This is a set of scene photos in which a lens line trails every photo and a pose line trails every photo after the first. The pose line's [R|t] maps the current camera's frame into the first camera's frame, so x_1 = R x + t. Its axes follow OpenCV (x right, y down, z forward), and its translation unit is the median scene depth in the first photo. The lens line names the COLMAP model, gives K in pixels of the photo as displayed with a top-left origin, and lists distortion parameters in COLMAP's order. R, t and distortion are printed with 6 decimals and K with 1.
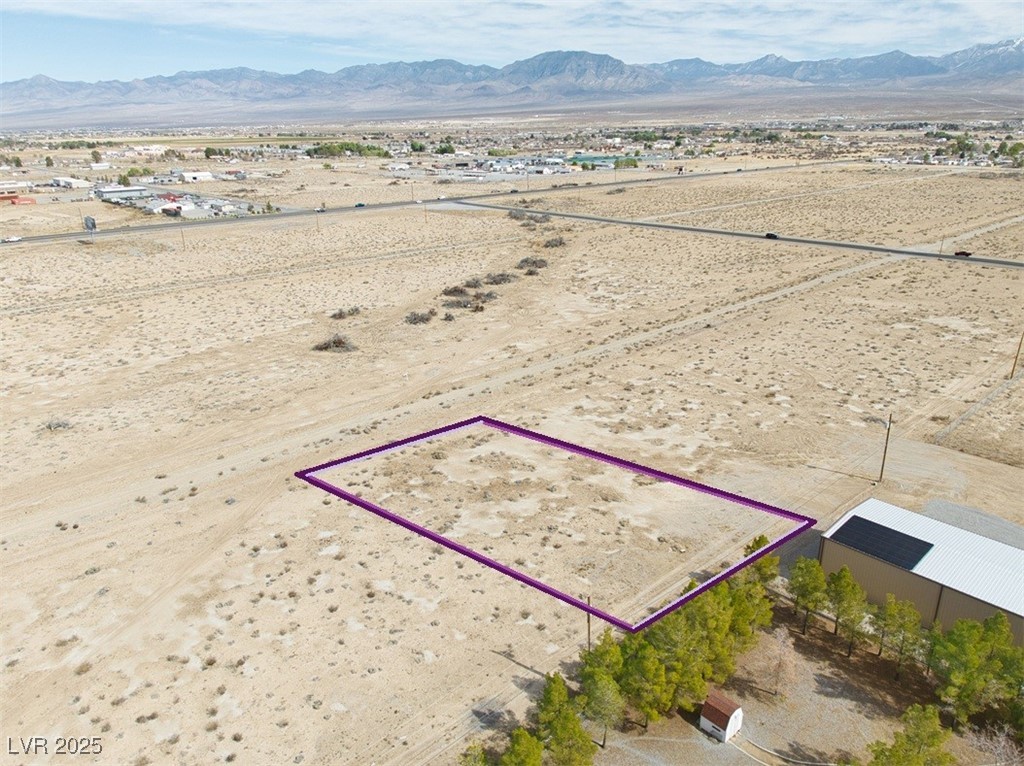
lens RADIAL K [[724.9, 0, 515.2], [0, 724.9, 391.4], [0, 0, 1]] dist [0.019466, -0.044085]
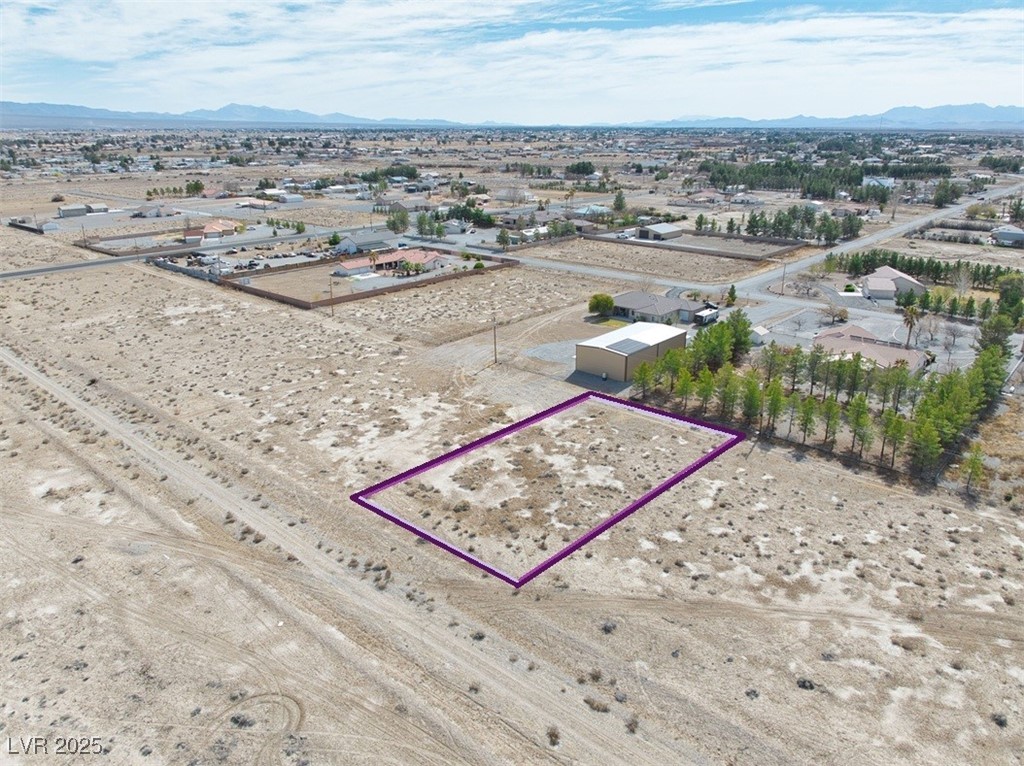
lens RADIAL K [[724.9, 0, 516.8], [0, 724.9, 377.7], [0, 0, 1]] dist [0.019466, -0.044085]
pose [[-0.111326, -0.315426, 0.942397, -0.607926], [0.349771, 0.875180, 0.334247, -0.217800], [-0.930197, 0.366834, 0.012897, 0.590774]]
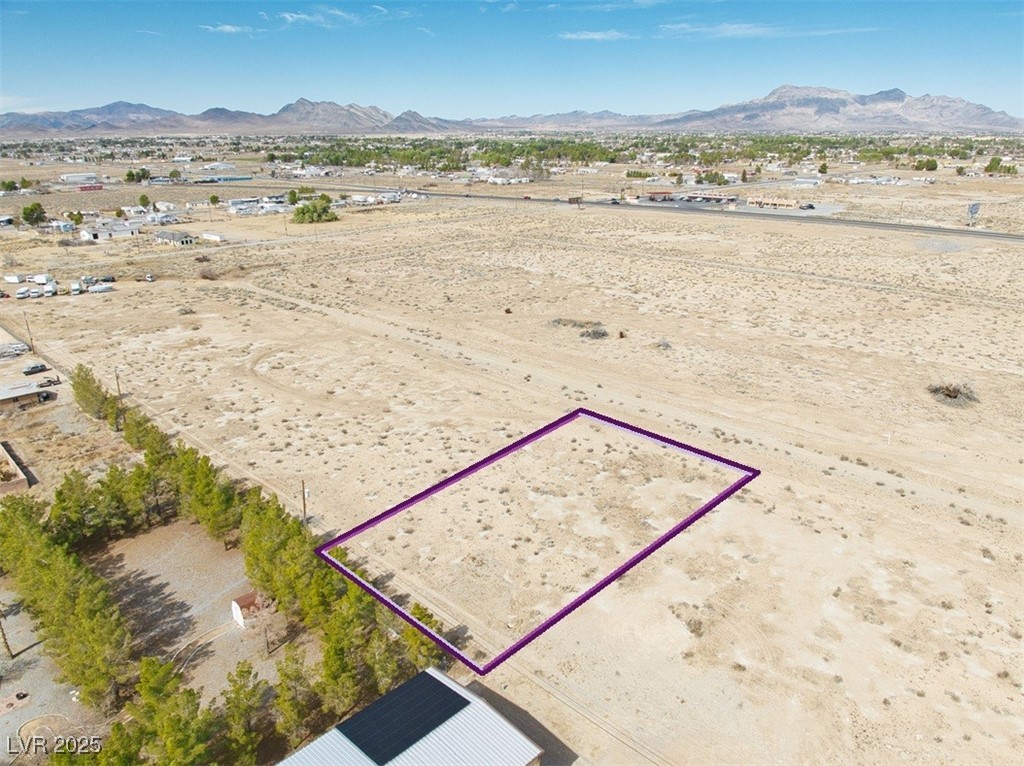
lens RADIAL K [[724.9, 0, 514.9], [0, 724.9, 385.0], [0, 0, 1]] dist [0.019466, -0.044085]
pose [[0.052529, 0.342073, -0.938204, 0.491571], [-0.343724, 0.888288, 0.304629, -0.154233], [0.937600, 0.306482, 0.164239, 0.408094]]
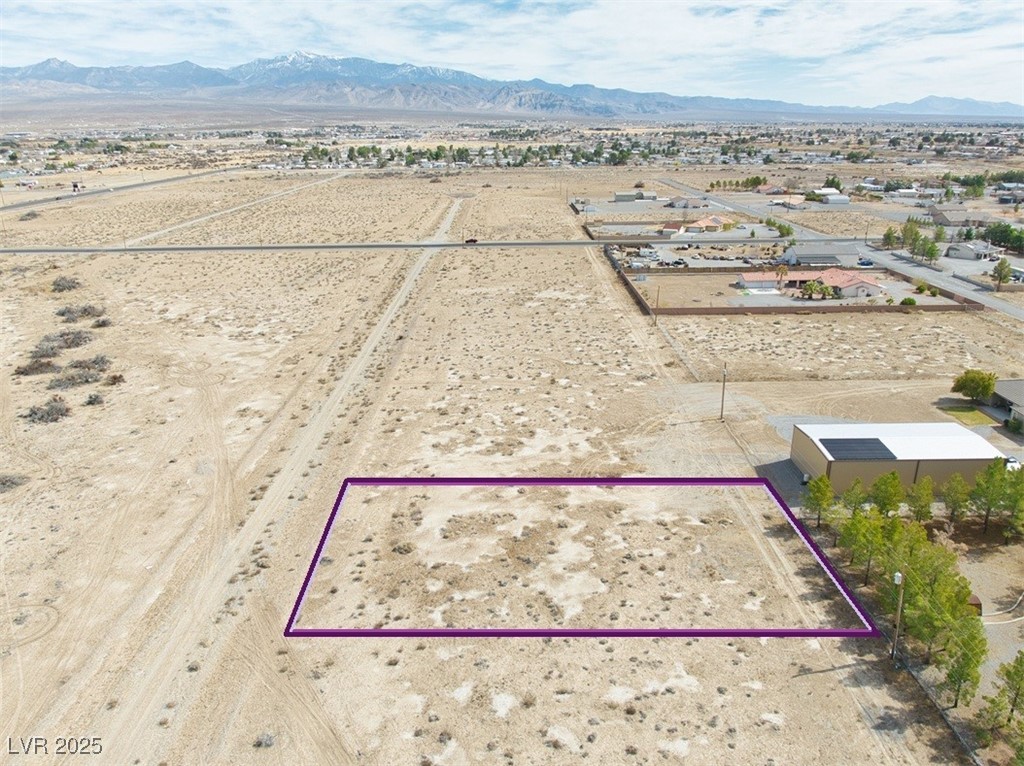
lens RADIAL K [[724.9, 0, 517.4], [0, 724.9, 387.1], [0, 0, 1]] dist [0.019466, -0.044085]
pose [[0.663856, -0.249756, 0.704923, -0.365271], [0.260767, 0.960735, 0.094815, -0.083996], [-0.700925, 0.120877, 0.702918, 0.228426]]
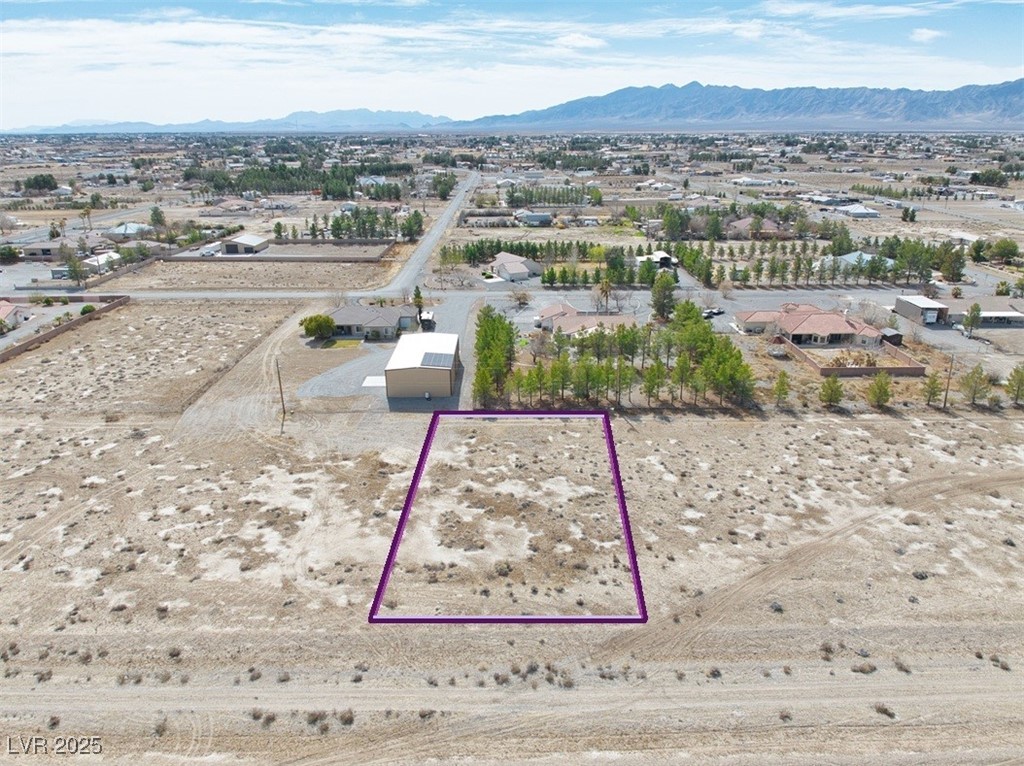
lens RADIAL K [[724.9, 0, 513.7], [0, 724.9, 377.0], [0, 0, 1]] dist [0.019466, -0.044085]
pose [[-0.745400, -0.202226, 0.635203, -0.377706], [0.245648, 0.802493, 0.543749, -0.328280], [-0.619706, 0.561346, -0.548502, 0.881989]]
